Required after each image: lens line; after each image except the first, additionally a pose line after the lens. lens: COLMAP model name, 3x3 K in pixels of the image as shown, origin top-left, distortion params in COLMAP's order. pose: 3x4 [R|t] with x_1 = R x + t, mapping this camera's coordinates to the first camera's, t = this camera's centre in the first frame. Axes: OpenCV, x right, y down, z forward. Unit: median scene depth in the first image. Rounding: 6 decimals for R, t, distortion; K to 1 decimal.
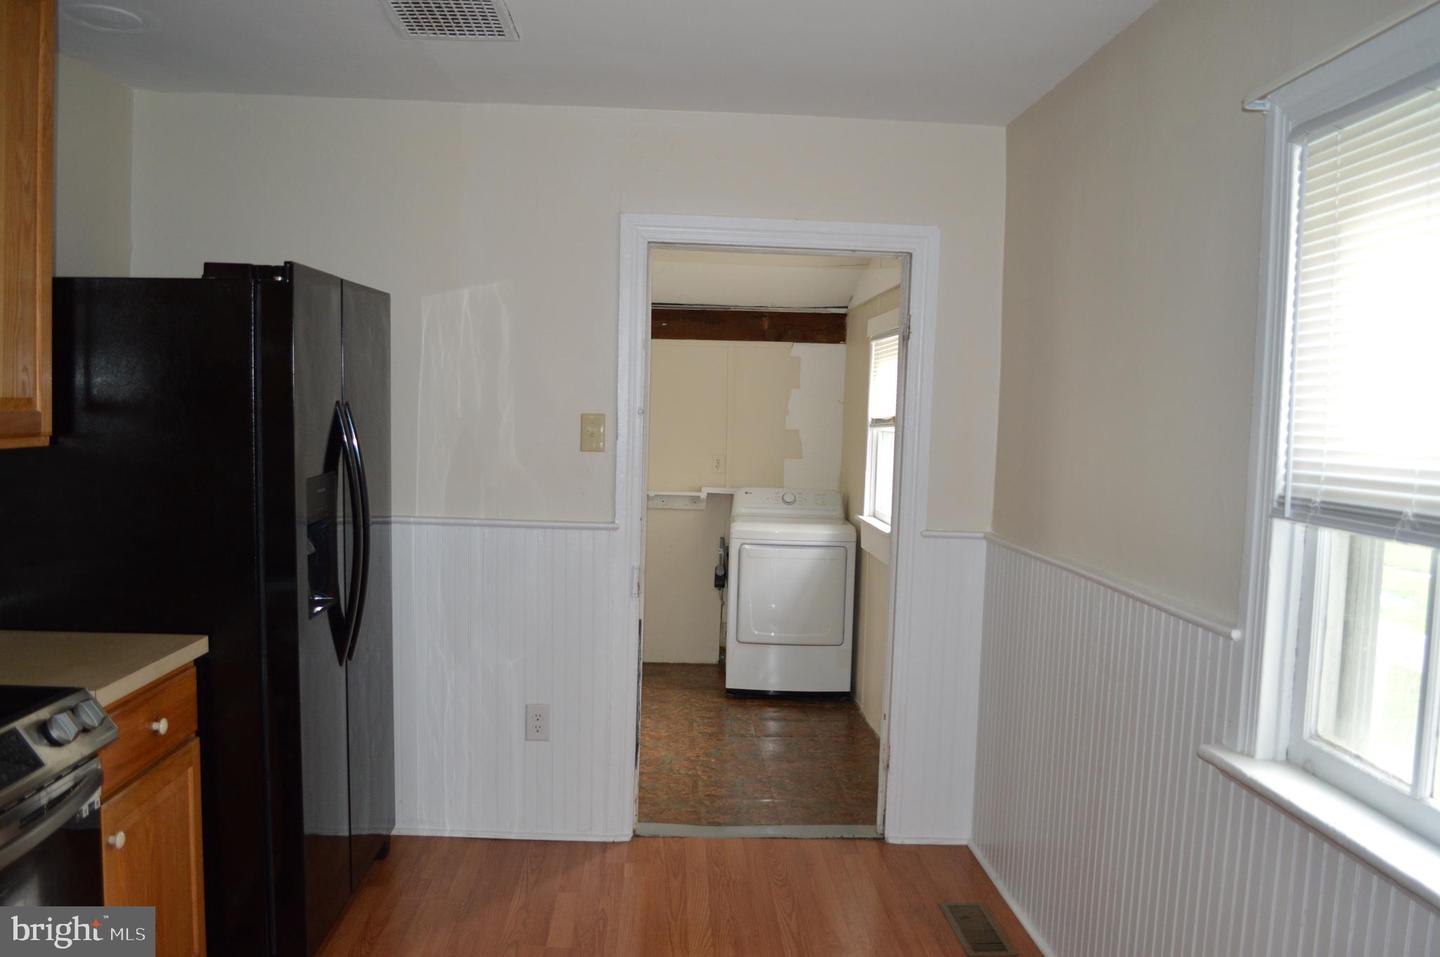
lens RADIAL K [[1153.1, 0, 716.2], [0, 1153.1, 489.1], [0, 0, 1]] dist [-0.083692, 0.021091]
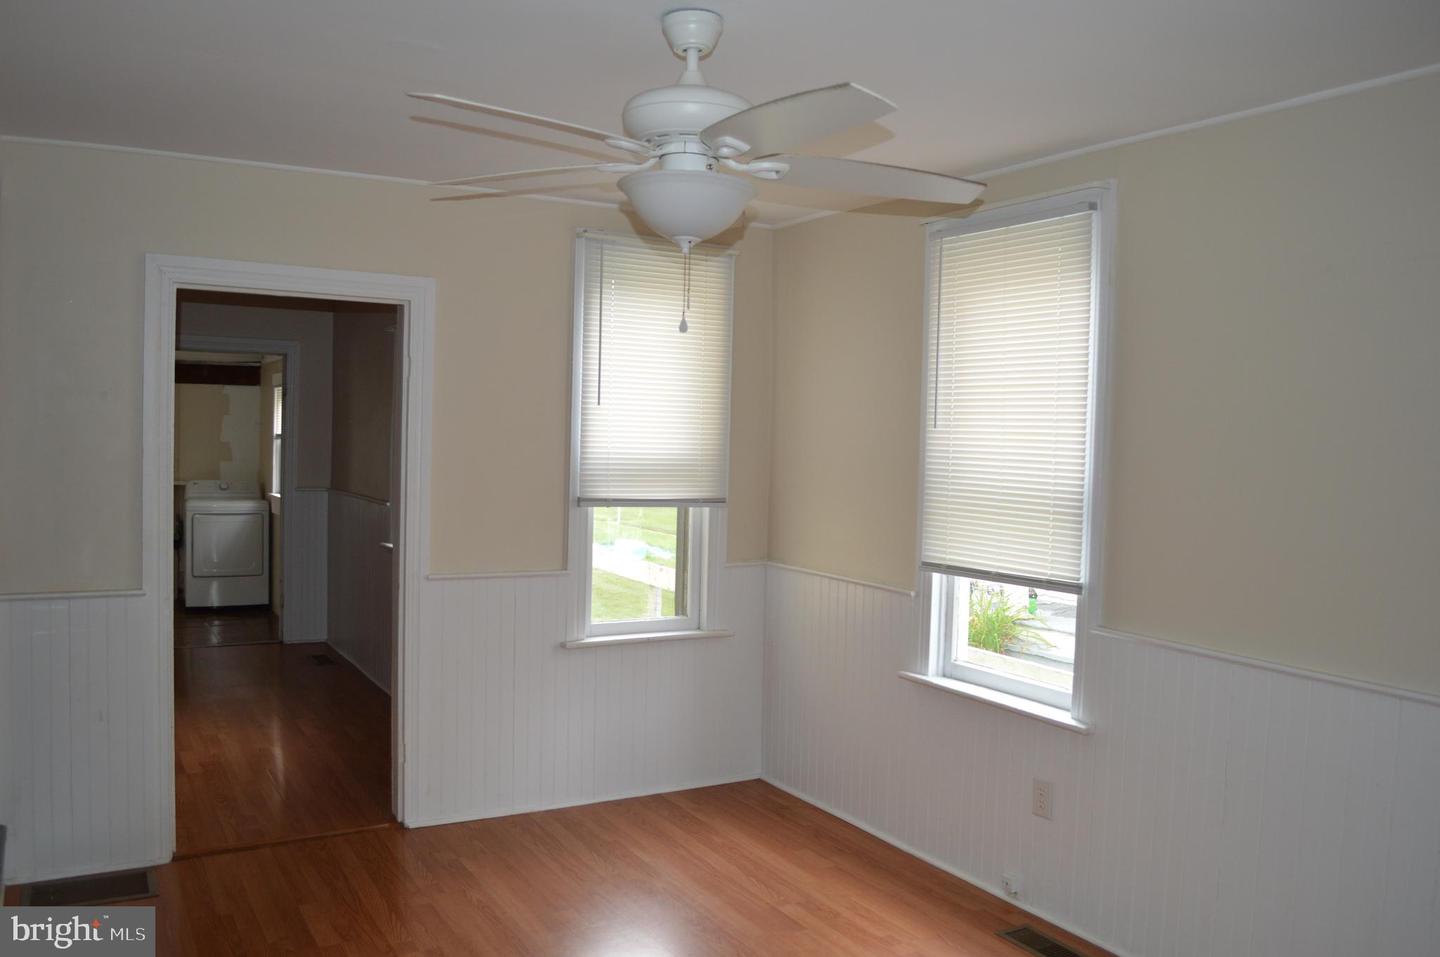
lens RADIAL K [[1153.1, 0, 716.2], [0, 1153.1, 489.1], [0, 0, 1]] dist [-0.083692, 0.021091]
pose [[0.886595, -0.025182, 0.461860, -0.059408], [0.030890, 0.999511, -0.004801, 0.042906], [-0.461513, 0.018523, 0.886940, -0.706602]]
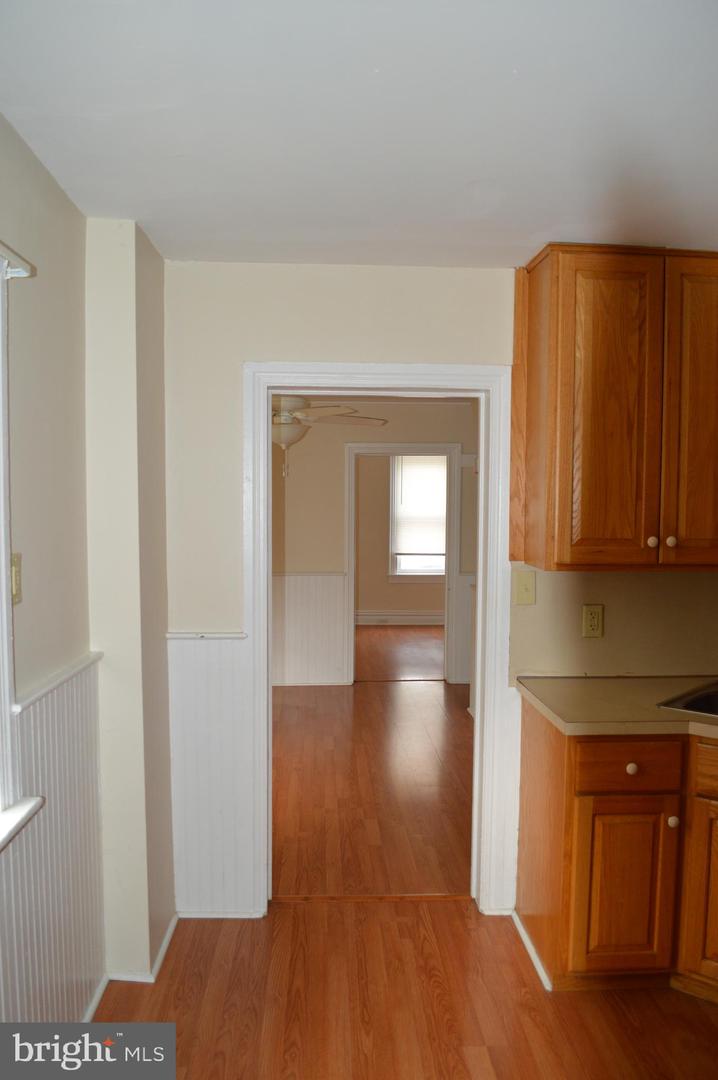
lens RADIAL K [[864.8, 0, 359.7], [0, 864.8, 548.7], [0, 0, 1]] dist [-0.083692, 0.021091]
pose [[-0.999243, -0.038780, -0.003063, 0.037702], [-0.038860, 0.991484, 0.124292, -0.048737], [-0.001783, 0.124317, -0.992241, 0.494450]]
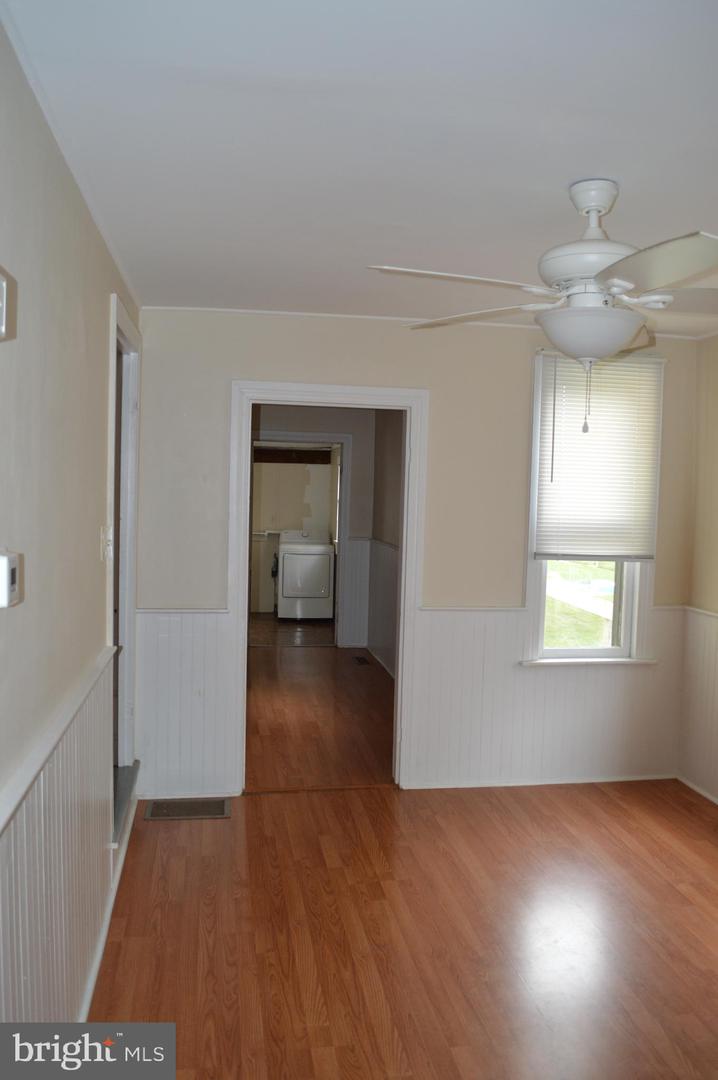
lens RADIAL K [[864.8, 0, 359.7], [0, 864.8, 548.7], [0, 0, 1]] dist [-0.083692, 0.021091]
pose [[0.993141, -0.009816, 0.116509, -0.028977], [0.009724, 0.999952, 0.001360, 0.036442], [-0.116516, -0.000218, 0.993189, -0.715757]]
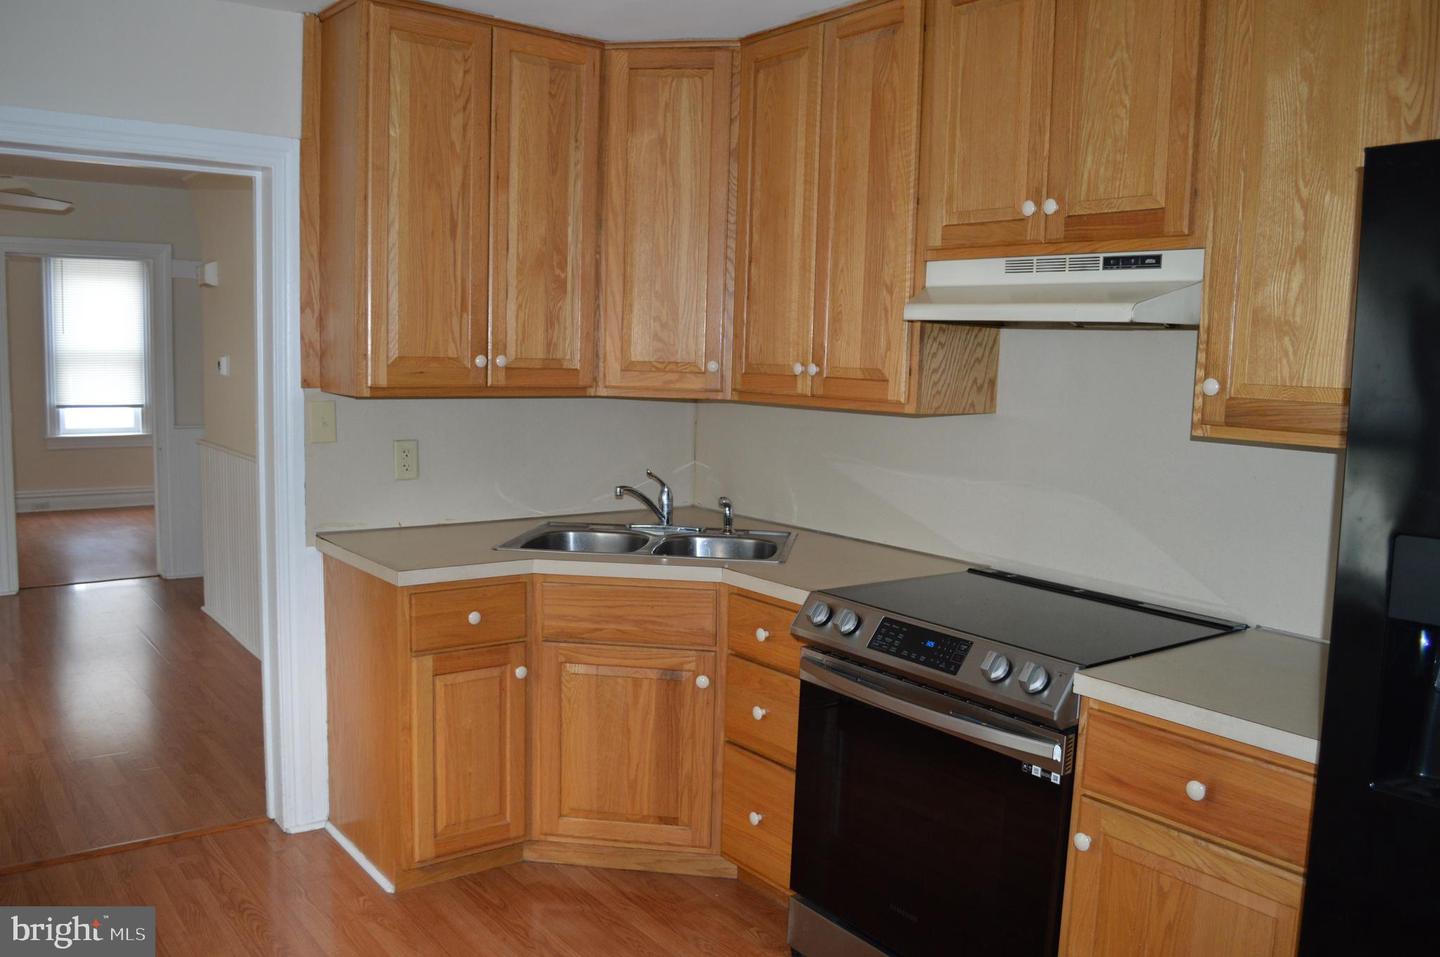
lens RADIAL K [[1153.1, 0, 716.2], [0, 1153.1, 489.1], [0, 0, 1]] dist [-0.083692, 0.021091]
pose [[-0.823011, 0.014278, -0.567846, 0.091155], [-0.091178, 0.983400, 0.156876, -0.036822], [0.560660, 0.180886, -0.808048, 0.538643]]
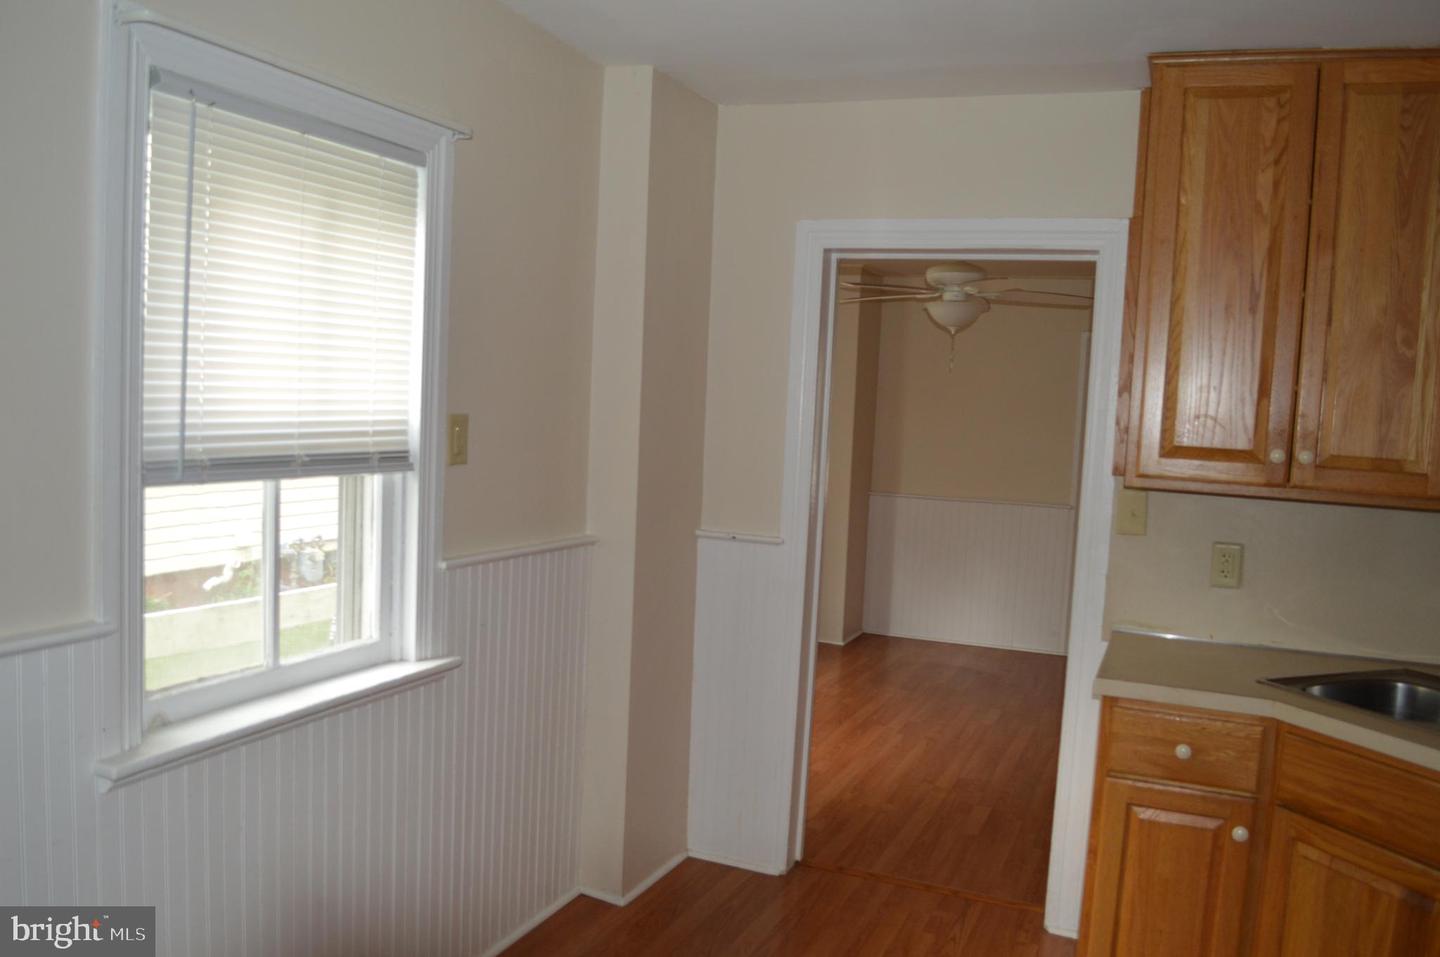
lens RADIAL K [[1153.1, 0, 716.2], [0, 1153.1, 489.1], [0, 0, 1]] dist [-0.083692, 0.021091]
pose [[-0.901838, -0.111022, 0.417568, -0.104823], [-0.050834, 0.986976, 0.152628, -0.044951], [-0.429074, 0.116419, -0.895735, 0.526380]]
